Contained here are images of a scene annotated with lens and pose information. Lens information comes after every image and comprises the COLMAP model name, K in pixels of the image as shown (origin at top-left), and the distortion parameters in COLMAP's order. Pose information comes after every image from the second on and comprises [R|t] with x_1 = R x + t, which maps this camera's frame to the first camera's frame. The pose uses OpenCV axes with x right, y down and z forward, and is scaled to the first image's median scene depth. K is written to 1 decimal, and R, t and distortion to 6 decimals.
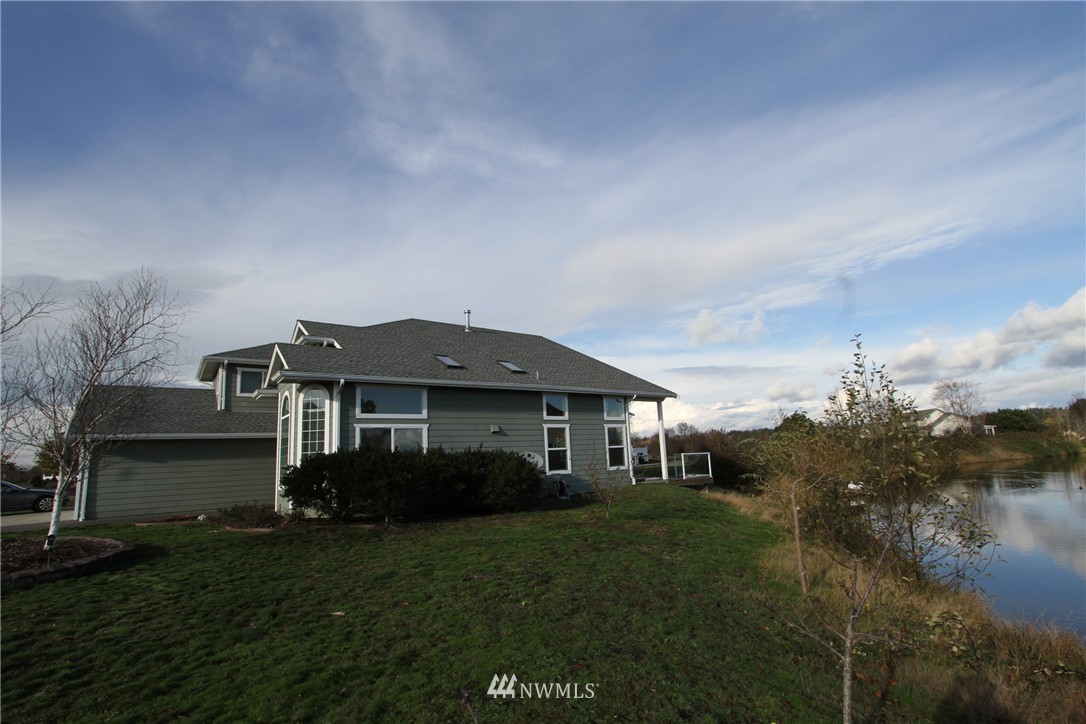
lens RADIAL K [[504.6, 0, 546.4], [0, 504.6, 398.9], [0, 0, 1]] dist [-0.012979, 0.000016]
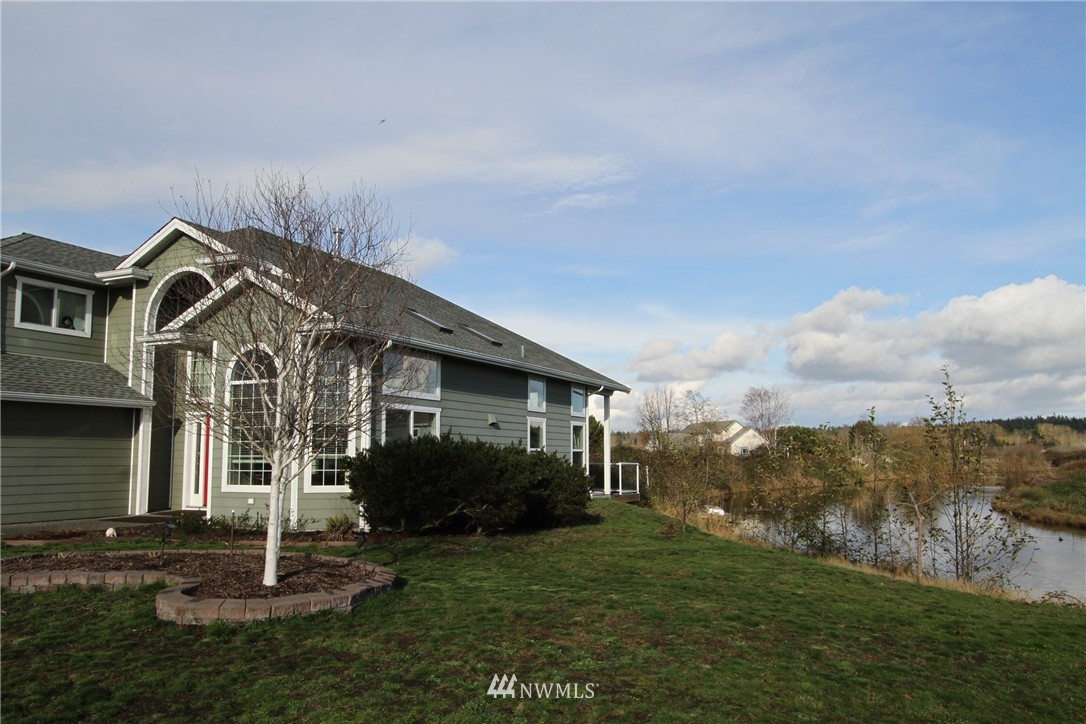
lens RADIAL K [[840.5, 0, 575.1], [0, 840.5, 372.8], [0, 0, 1]] dist [-0.059887, 0.050924]
pose [[0.860448, 0.095624, 0.500486, -0.581835], [-0.096244, 0.995052, -0.024653, 0.008869], [-0.500367, -0.026956, 0.865394, -0.130965]]
